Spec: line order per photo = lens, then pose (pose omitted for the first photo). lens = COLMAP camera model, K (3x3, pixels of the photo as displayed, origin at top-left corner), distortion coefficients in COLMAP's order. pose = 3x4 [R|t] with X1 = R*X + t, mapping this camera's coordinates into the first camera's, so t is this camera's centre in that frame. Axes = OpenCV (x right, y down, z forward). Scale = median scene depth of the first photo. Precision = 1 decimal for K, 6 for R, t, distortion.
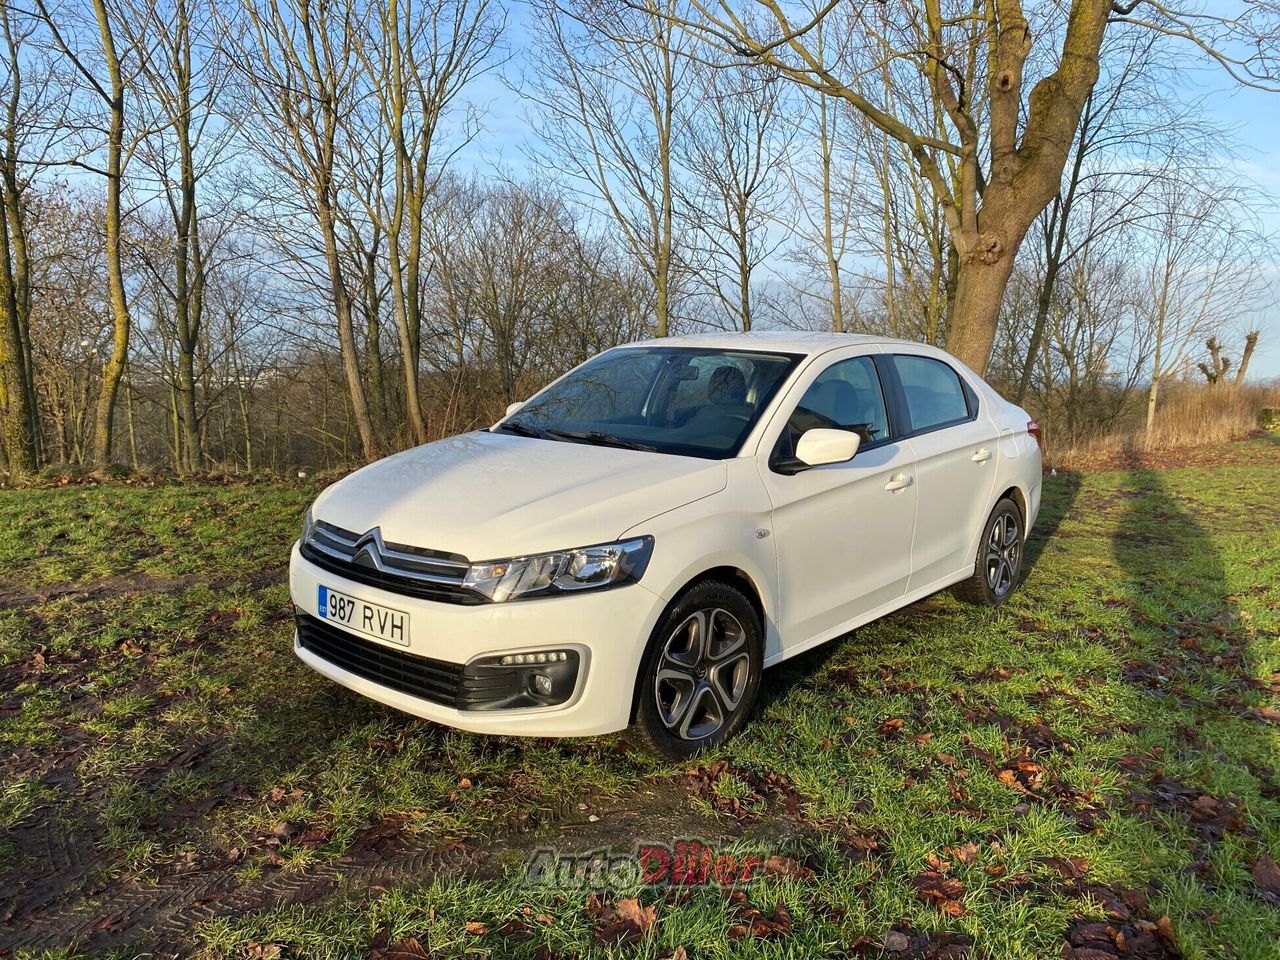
lens RADIAL K [[942.2, 0, 640.0], [0, 942.2, 480.0], [0, 0, 1]] dist [0.005111, 0.001209]
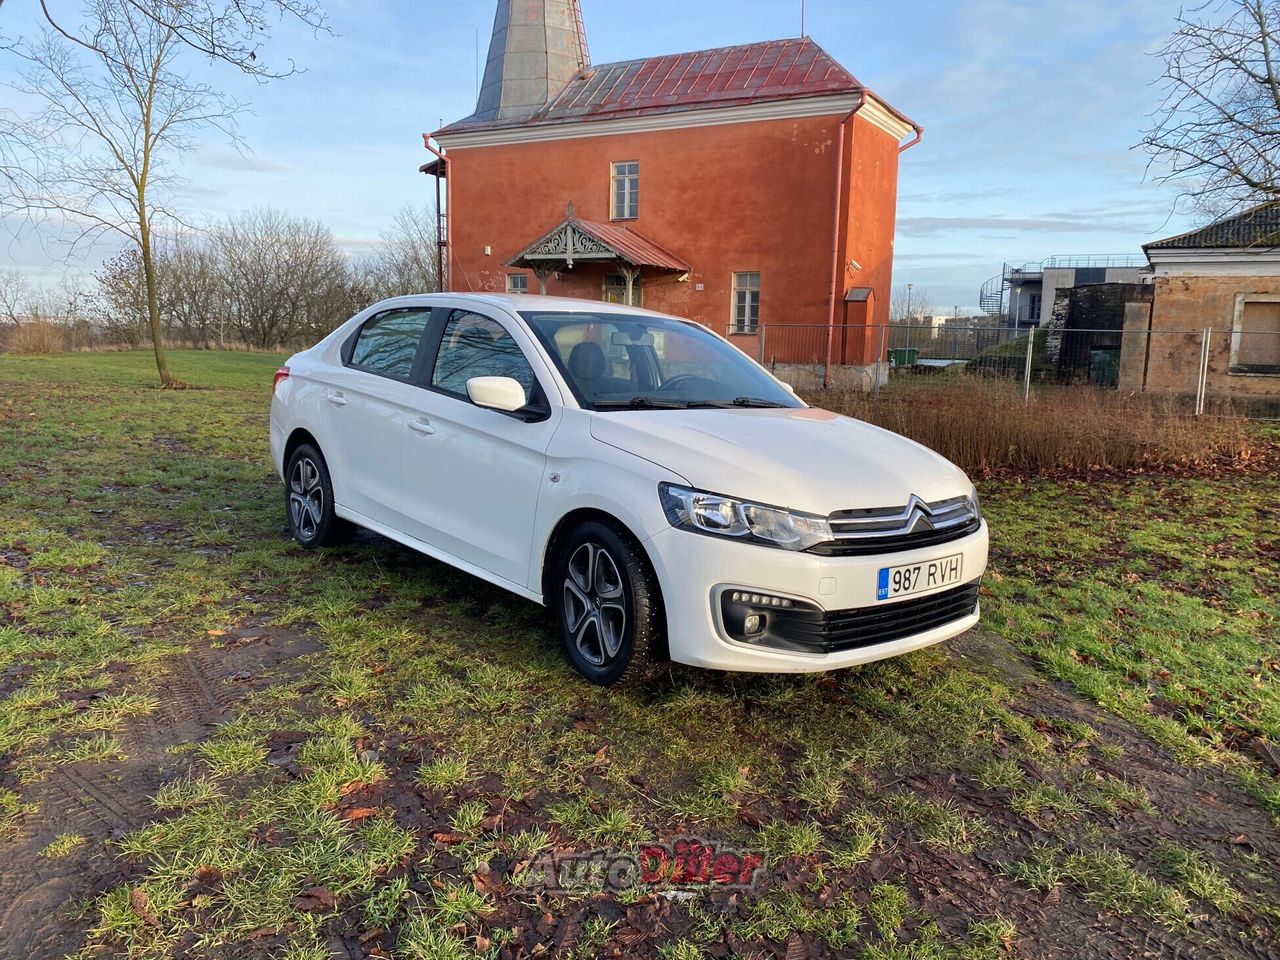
lens RADIAL K [[962.4, 0, 638.9], [0, 962.4, 499.8], [0, 0, 1]] dist [0.006326, -0.036574]
pose [[0.164619, -0.174743, 0.970755, -1.396696], [0.092009, 0.982611, 0.161275, -0.150821], [-0.982056, 0.062770, 0.177834, 1.106165]]
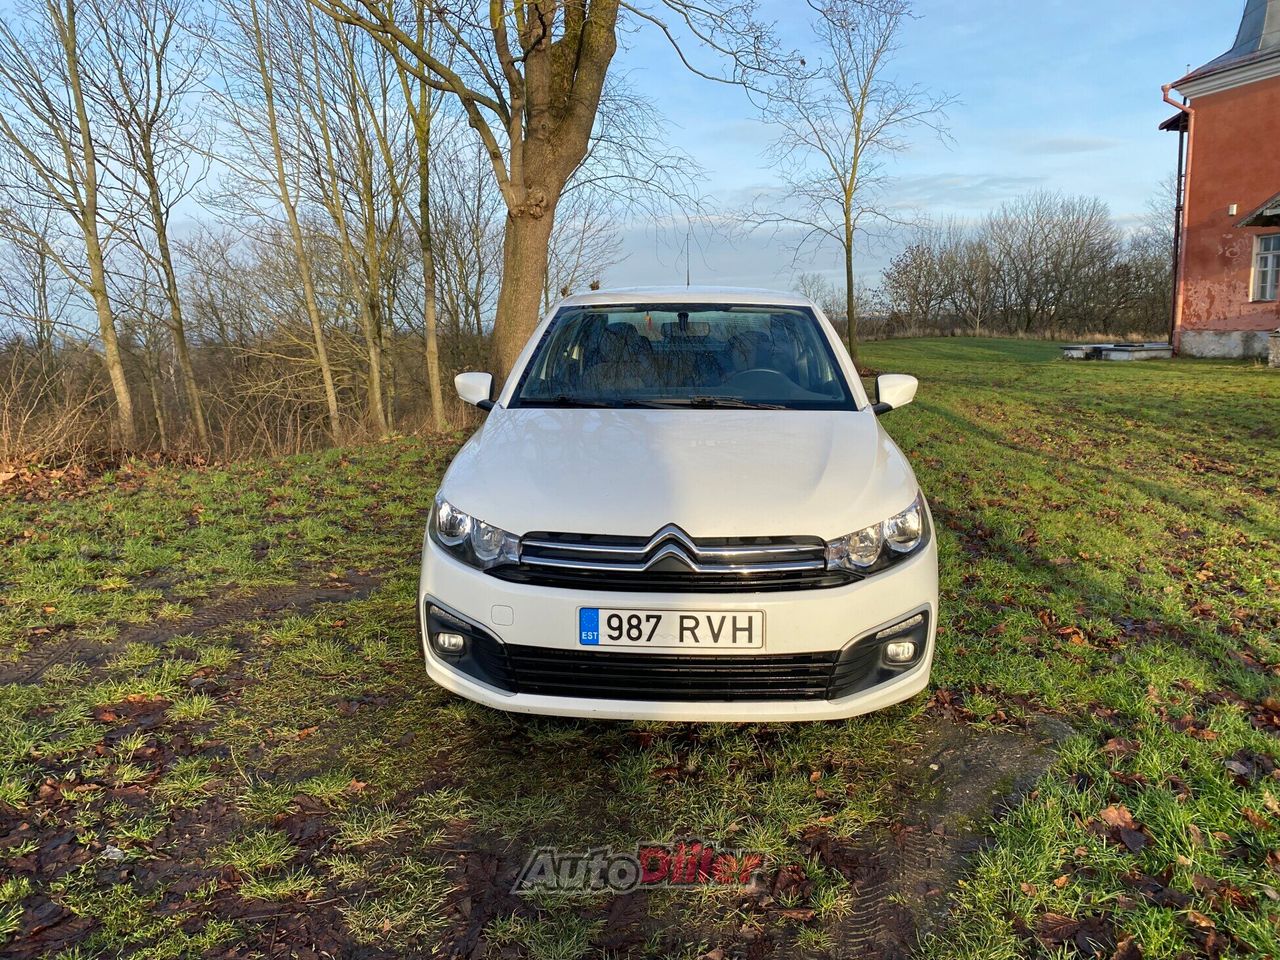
lens RADIAL K [[959.7, 0, 640.0], [0, 959.7, 480.0], [0, 0, 1]] dist [0.010802, 0.000715]
pose [[0.807547, -0.128061, 0.575733, -0.794143], [0.101362, 0.991754, 0.078423, -0.060843], [-0.581029, -0.004972, 0.813868, 0.304893]]
